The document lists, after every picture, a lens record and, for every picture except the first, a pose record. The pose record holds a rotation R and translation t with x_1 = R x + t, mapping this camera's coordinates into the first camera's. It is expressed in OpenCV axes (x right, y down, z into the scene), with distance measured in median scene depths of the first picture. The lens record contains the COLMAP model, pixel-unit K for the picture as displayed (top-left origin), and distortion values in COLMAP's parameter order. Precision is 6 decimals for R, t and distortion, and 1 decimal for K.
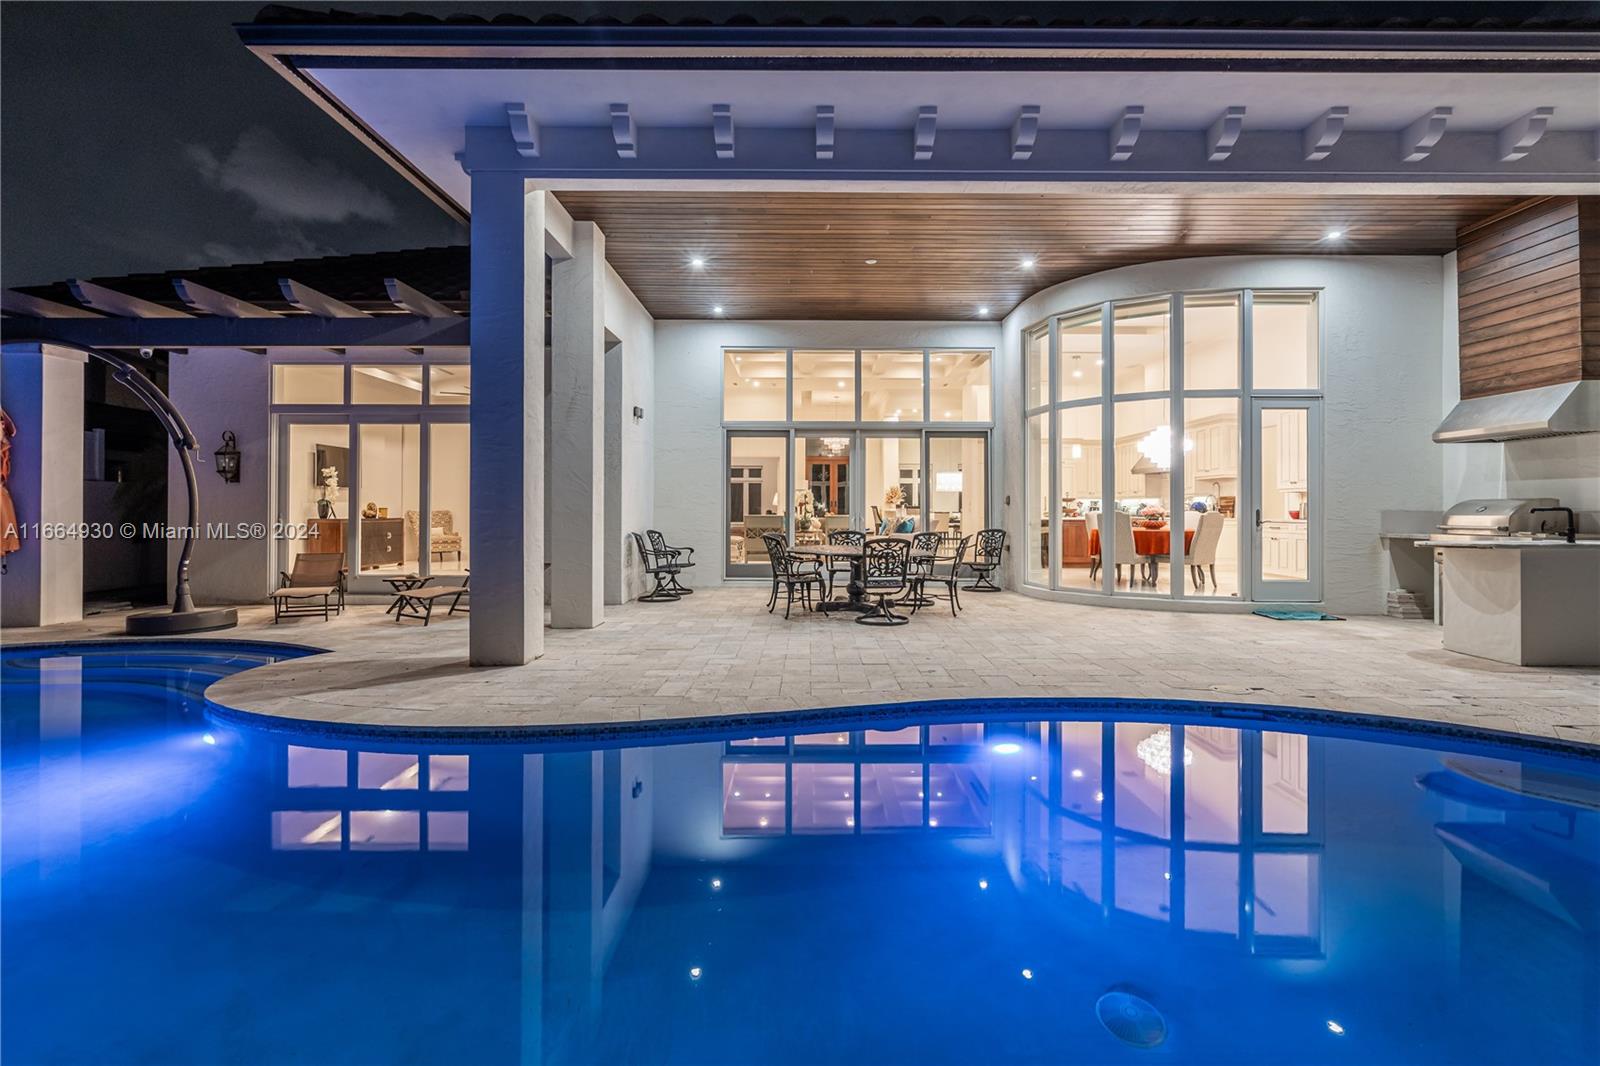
lens RADIAL K [[722.3, 0, 800.0], [0, 722.3, 533.0], [0, 0, 1]] dist [0.000699, -0.000018]
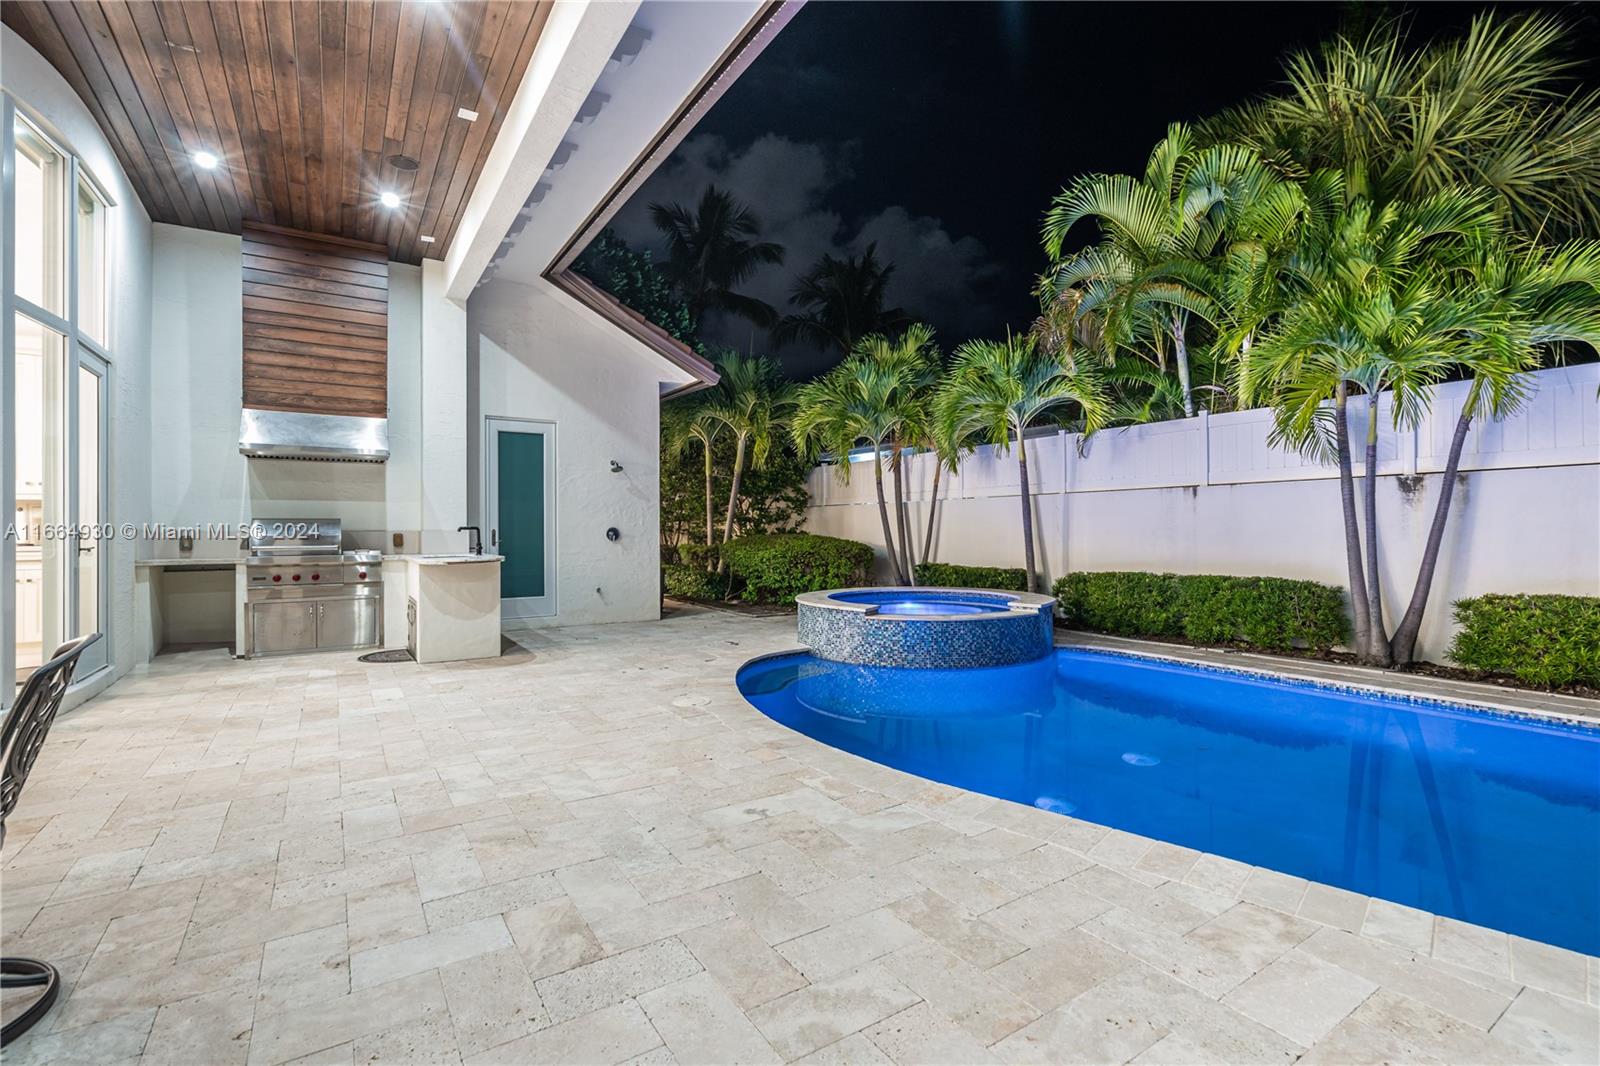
lens RADIAL K [[722.3, 0, 800.0], [0, 722.3, 533.0], [0, 0, 1]] dist [0.000699, -0.000018]
pose [[-0.541269, -0.003246, 0.840843, -0.245249], [0.029132, 0.999320, 0.022611, -0.030316], [-0.840345, 0.036734, -0.540807, 0.993480]]
